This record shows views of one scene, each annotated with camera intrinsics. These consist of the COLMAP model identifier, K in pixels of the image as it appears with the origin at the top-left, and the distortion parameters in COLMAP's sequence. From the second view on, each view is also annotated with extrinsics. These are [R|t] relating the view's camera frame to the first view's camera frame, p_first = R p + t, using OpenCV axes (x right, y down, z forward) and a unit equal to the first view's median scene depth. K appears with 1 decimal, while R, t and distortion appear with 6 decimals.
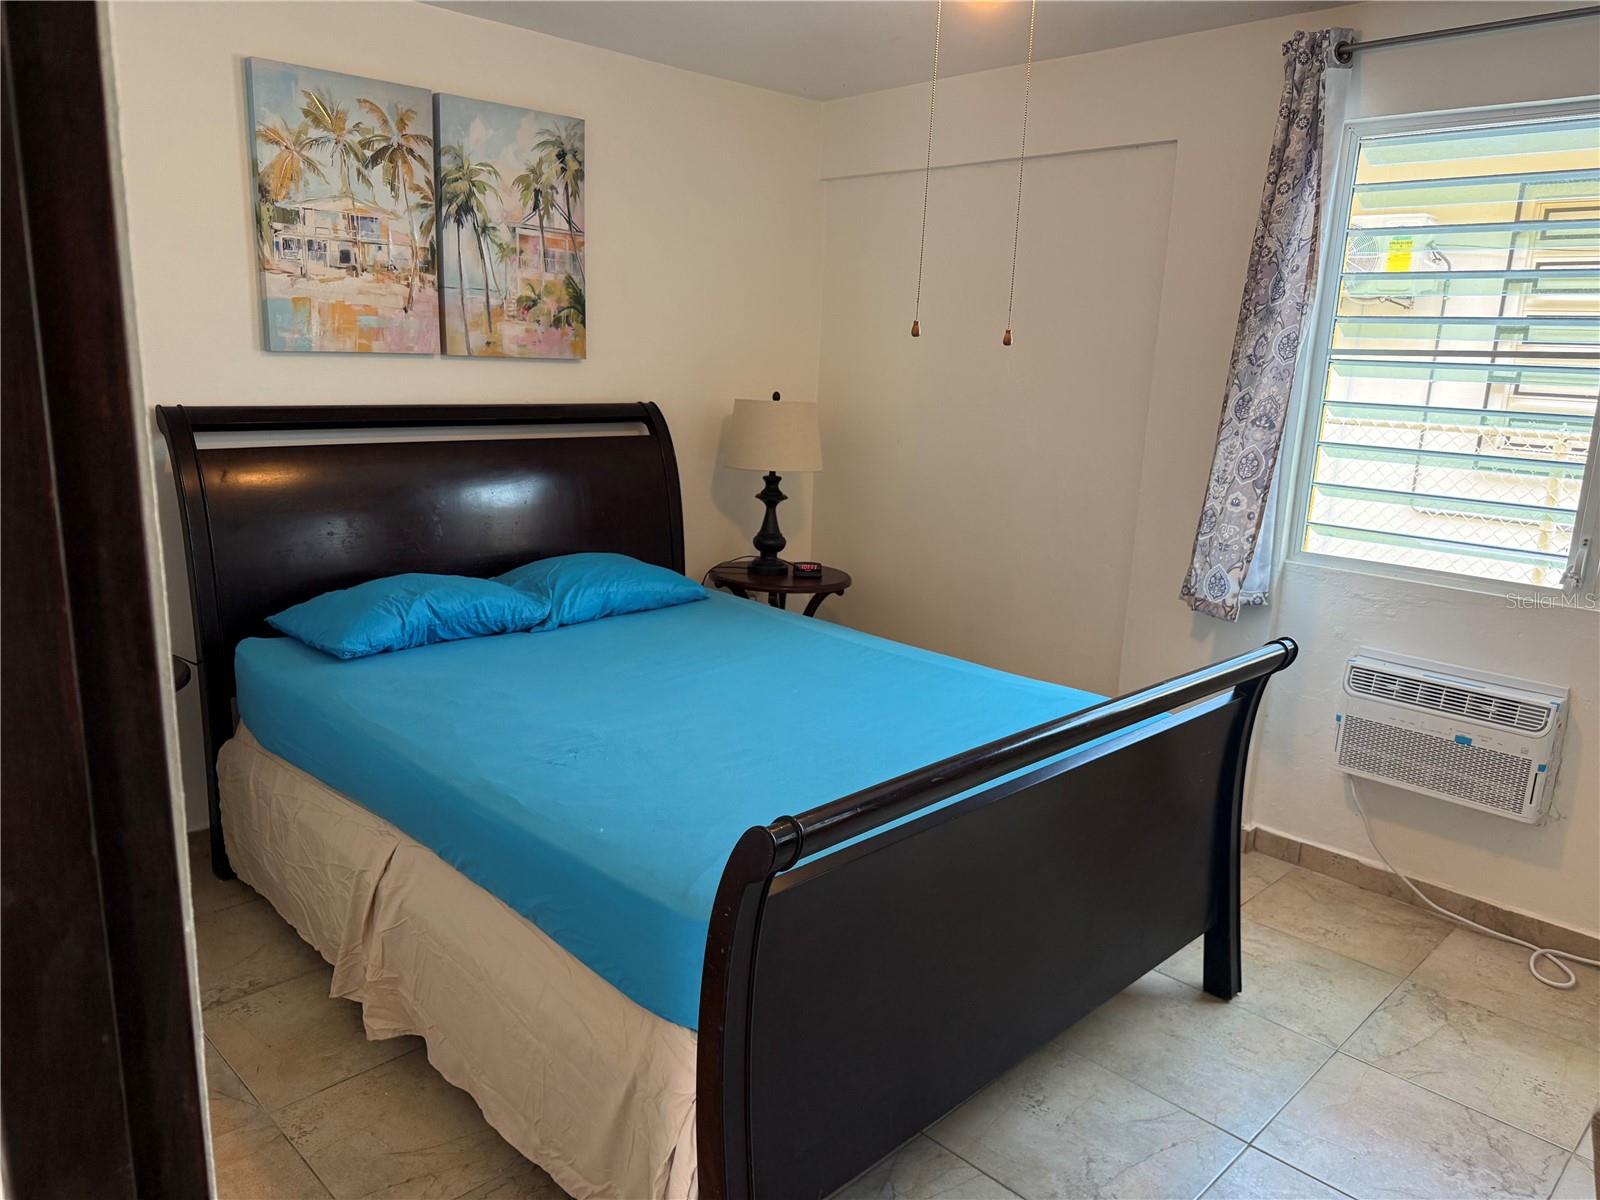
lens RADIAL K [[1142.6, 0, 804.7], [0, 1142.6, 606.9], [0, 0, 1]] dist [0.103766, -0.149743]
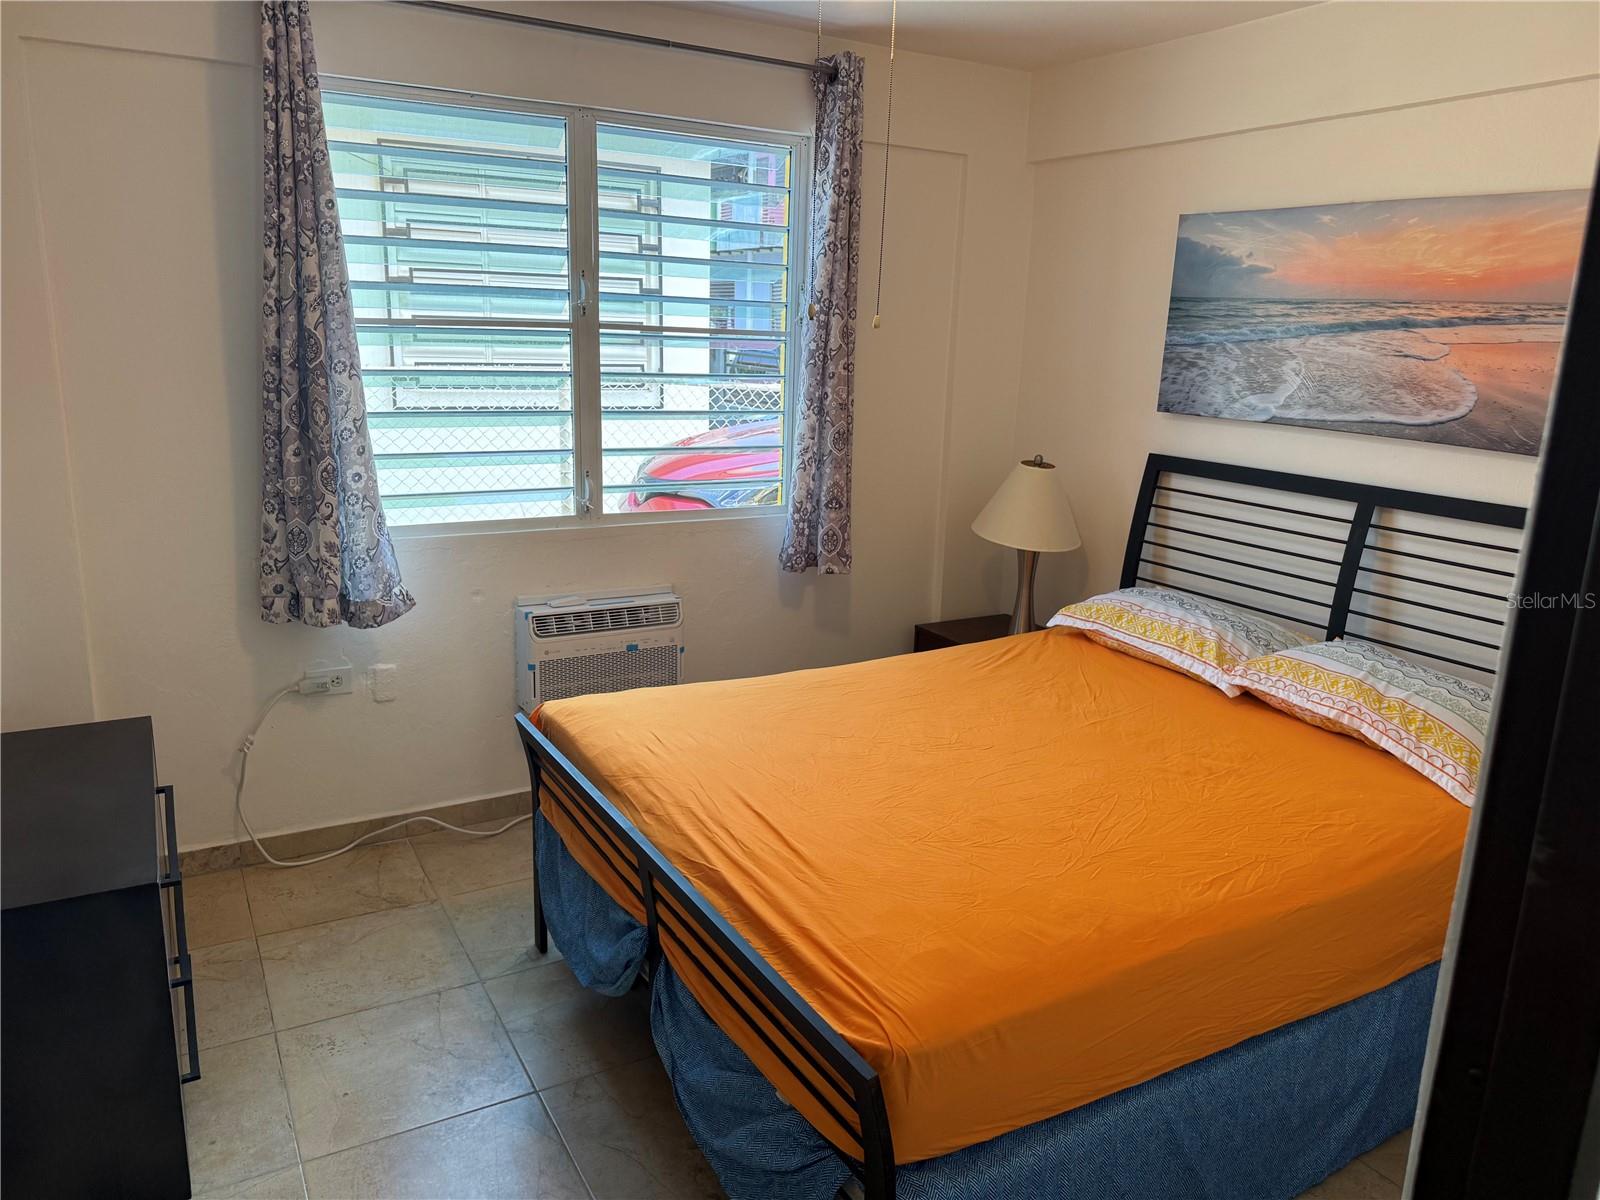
lens RADIAL K [[1142.6, 0, 804.7], [0, 1142.6, 606.9], [0, 0, 1]] dist [0.103766, -0.149743]
pose [[0.264789, -0.253294, 0.930445, -0.474265], [0.209870, 0.956894, 0.200768, -0.125321], [-0.941191, 0.142111, 0.306534, 0.460608]]
